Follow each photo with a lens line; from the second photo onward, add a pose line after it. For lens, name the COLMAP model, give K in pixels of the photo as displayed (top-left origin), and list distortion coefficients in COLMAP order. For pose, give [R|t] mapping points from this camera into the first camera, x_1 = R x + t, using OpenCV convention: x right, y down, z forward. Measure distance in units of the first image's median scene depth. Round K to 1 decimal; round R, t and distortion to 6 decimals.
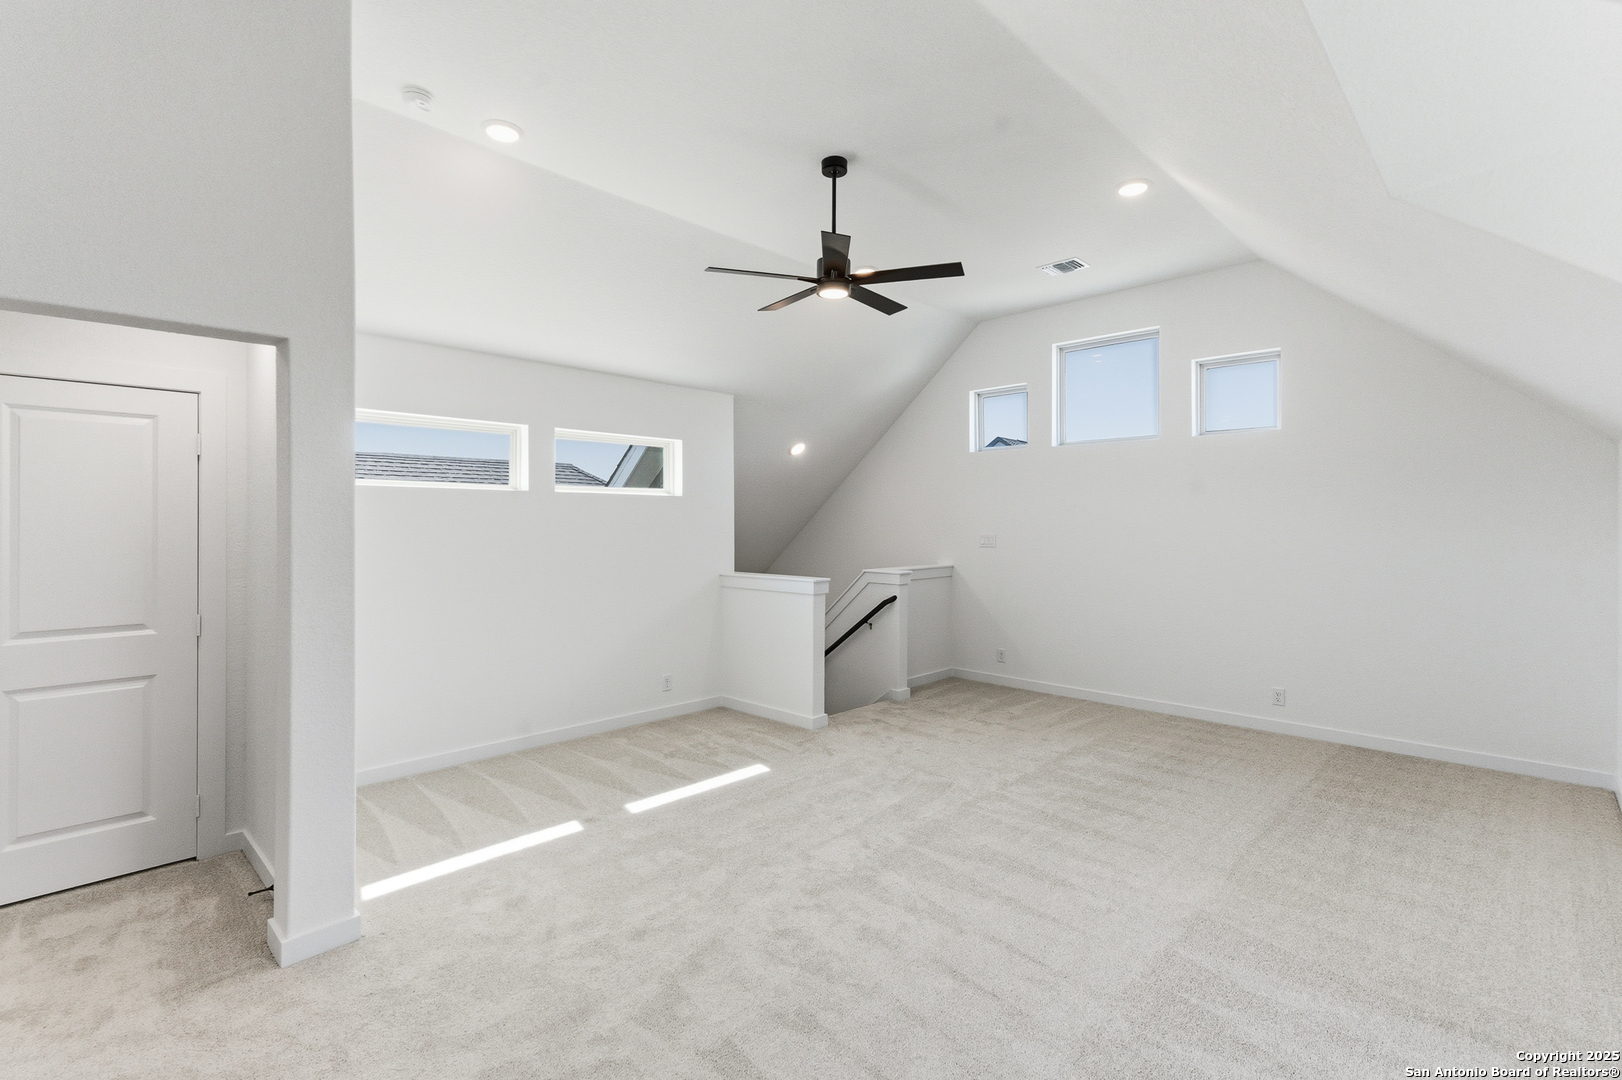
lens RADIAL K [[738.7, 0, 806.7], [0, 738.7, 535.8], [0, 0, 1]] dist [-0.002525, -0.000195]
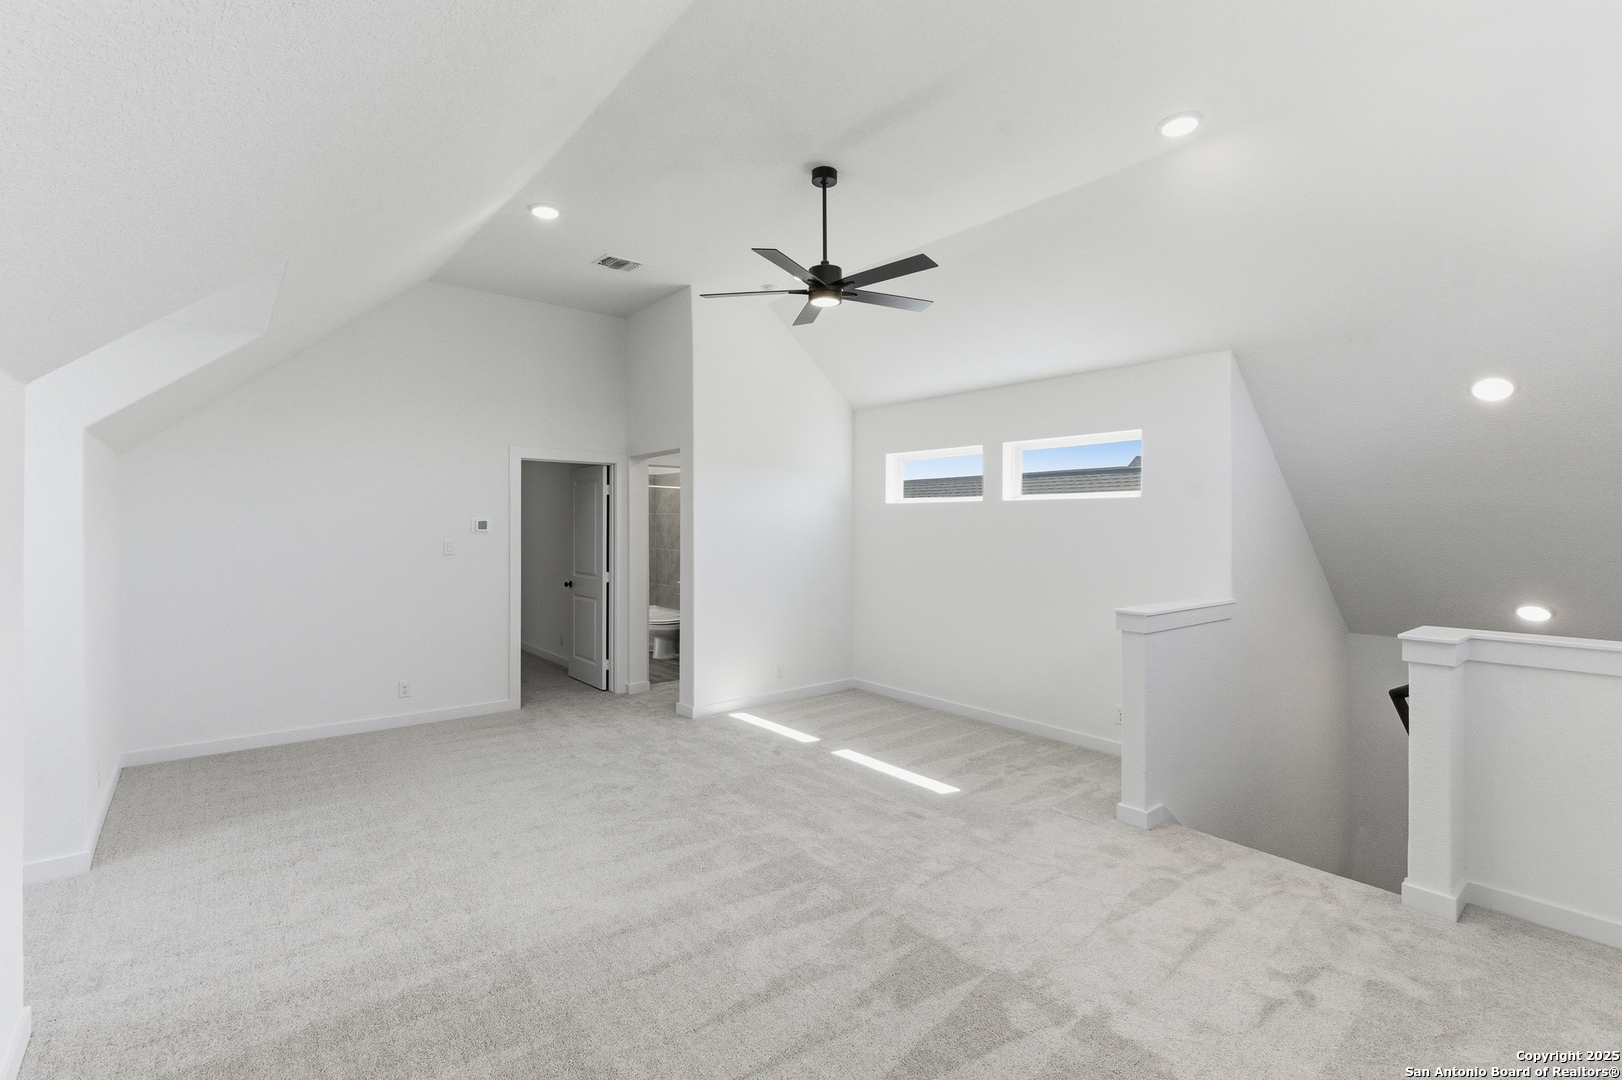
lens RADIAL K [[738.7, 0, 806.7], [0, 738.7, 535.8], [0, 0, 1]] dist [-0.002525, -0.000195]
pose [[-0.112386, 0.017097, -0.993518, 0.872036], [-0.015500, 0.999700, 0.018957, -0.025868], [0.993544, 0.017530, -0.112087, 0.903370]]
